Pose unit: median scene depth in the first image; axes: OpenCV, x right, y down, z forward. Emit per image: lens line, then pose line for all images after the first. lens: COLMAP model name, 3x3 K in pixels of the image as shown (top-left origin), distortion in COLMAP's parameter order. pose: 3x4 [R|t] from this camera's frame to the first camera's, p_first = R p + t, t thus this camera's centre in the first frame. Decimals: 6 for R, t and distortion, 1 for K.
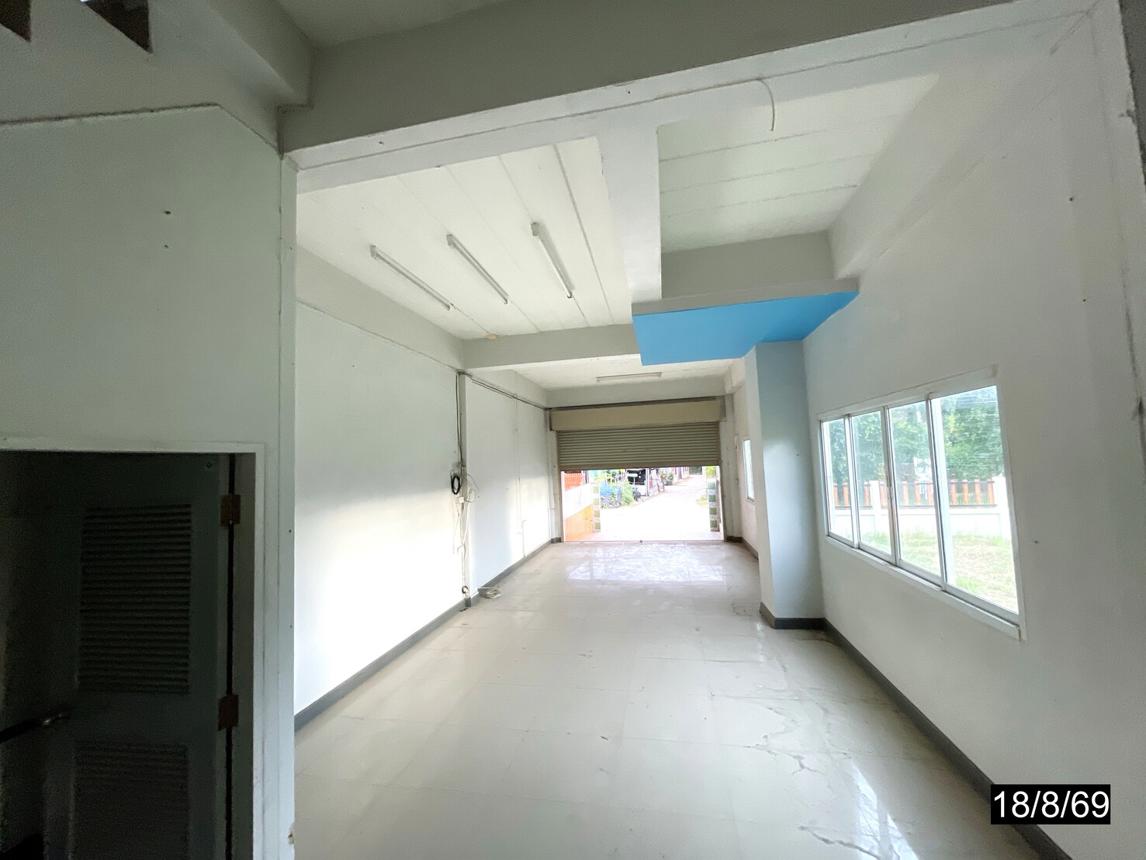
lens RADIAL K [[459.9, 0, 570.7], [0, 459.9, 431.3], [0, 0, 1]] dist [-0.001731, 0.000453]
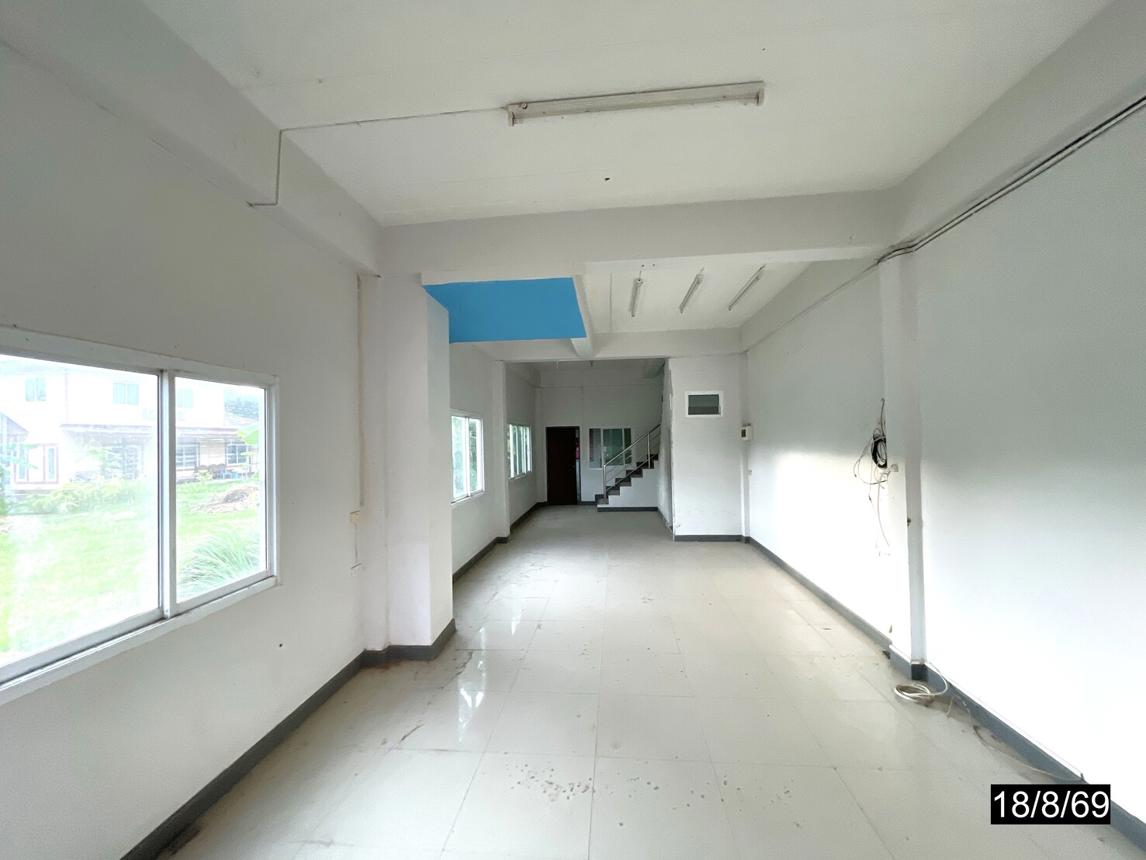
lens RADIAL K [[459.9, 0, 572.6], [0, 459.9, 429.9], [0, 0, 1]] dist [-0.001731, 0.000453]
pose [[-0.992936, 0.062683, -0.100741, 0.331972], [0.071044, 0.994125, -0.081662, 0.156127], [0.095030, -0.088242, -0.991556, 2.307288]]
